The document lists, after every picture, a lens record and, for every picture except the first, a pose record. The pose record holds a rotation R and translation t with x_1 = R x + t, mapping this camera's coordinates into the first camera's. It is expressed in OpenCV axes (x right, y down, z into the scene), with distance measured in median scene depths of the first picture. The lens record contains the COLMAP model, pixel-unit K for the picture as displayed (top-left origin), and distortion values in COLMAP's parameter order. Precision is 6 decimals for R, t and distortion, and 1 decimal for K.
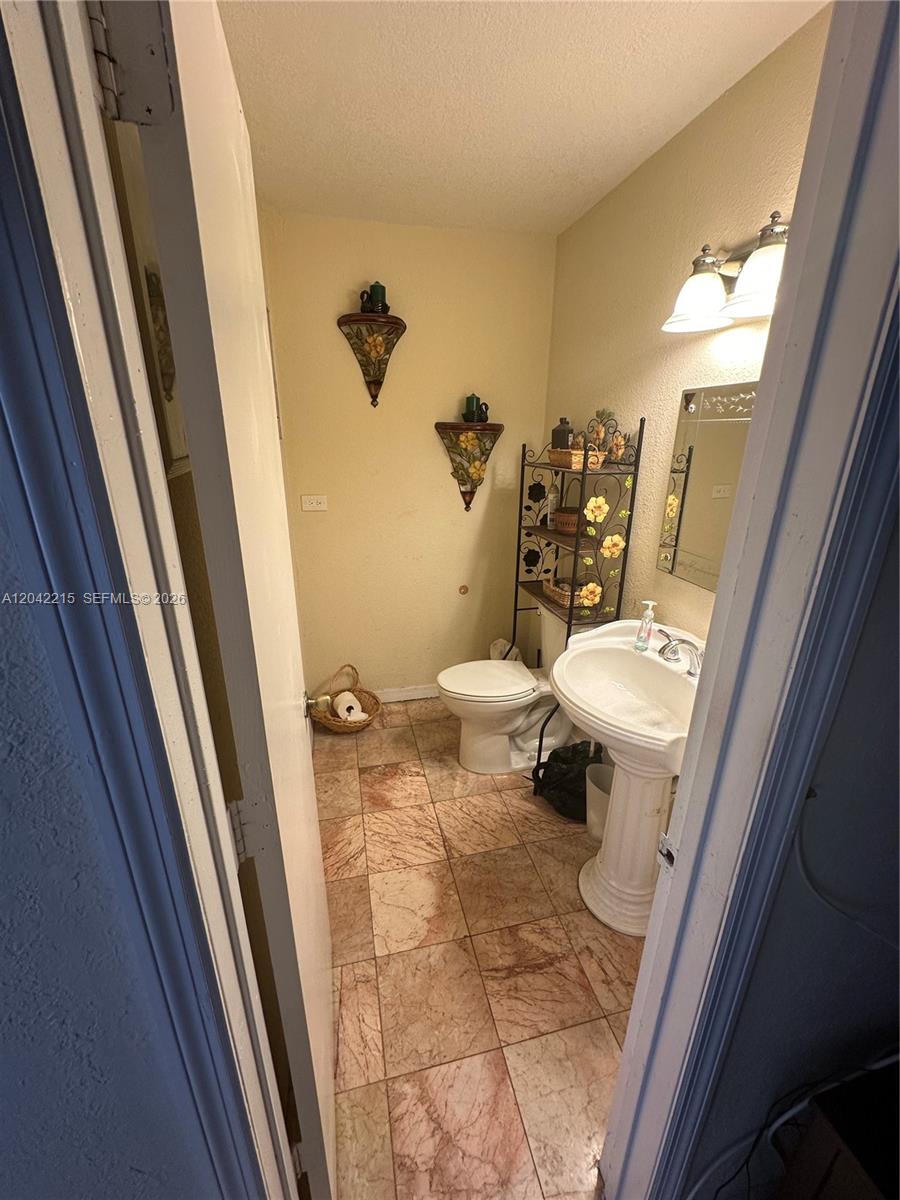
lens RADIAL K [[476.9, 0, 453.4], [0, 476.9, 598.1], [0, 0, 1]] dist [0.000252, 0.000240]
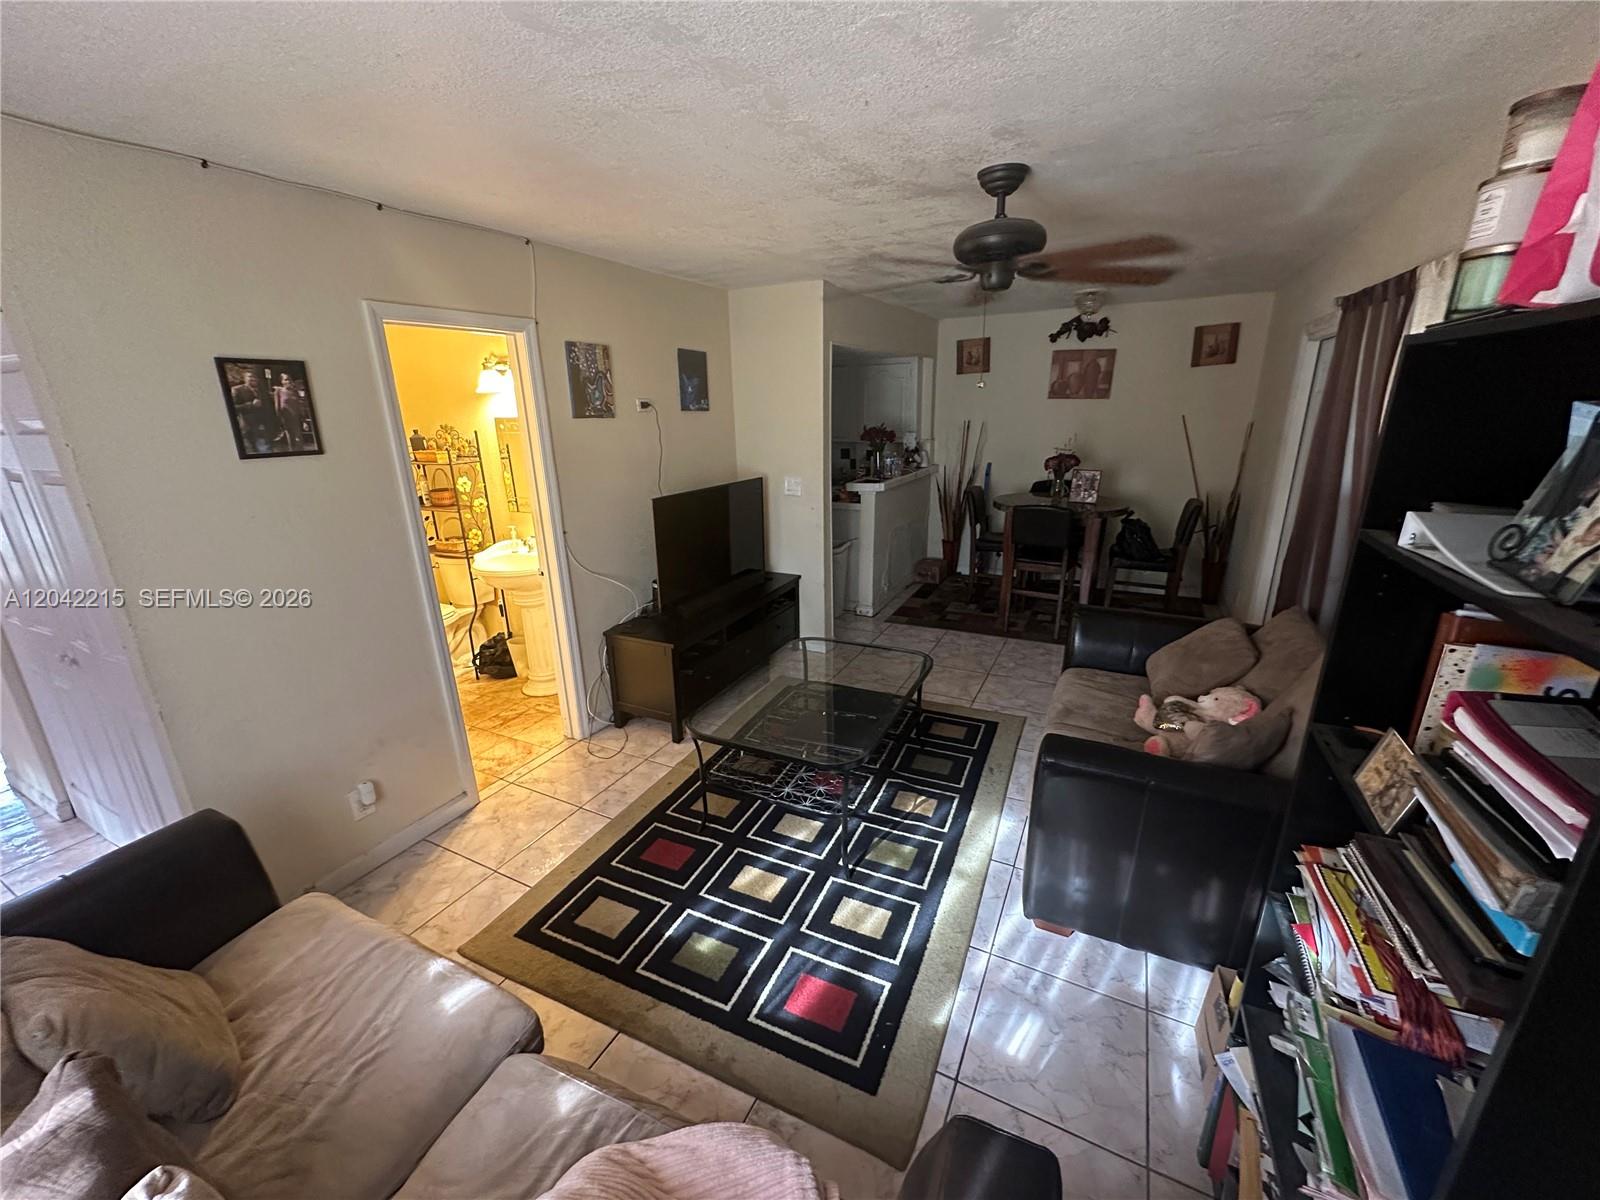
lens RADIAL K [[635.9, 0, 802.3], [0, 635.9, 599.8], [0, 0, 1]] dist [0.000252, 0.000240]
pose [[0.643957, -0.247994, 0.723753, -0.634843], [0.279485, 0.956878, 0.079202, 0.347828], [-0.712185, 0.151275, 0.685499, -1.284770]]
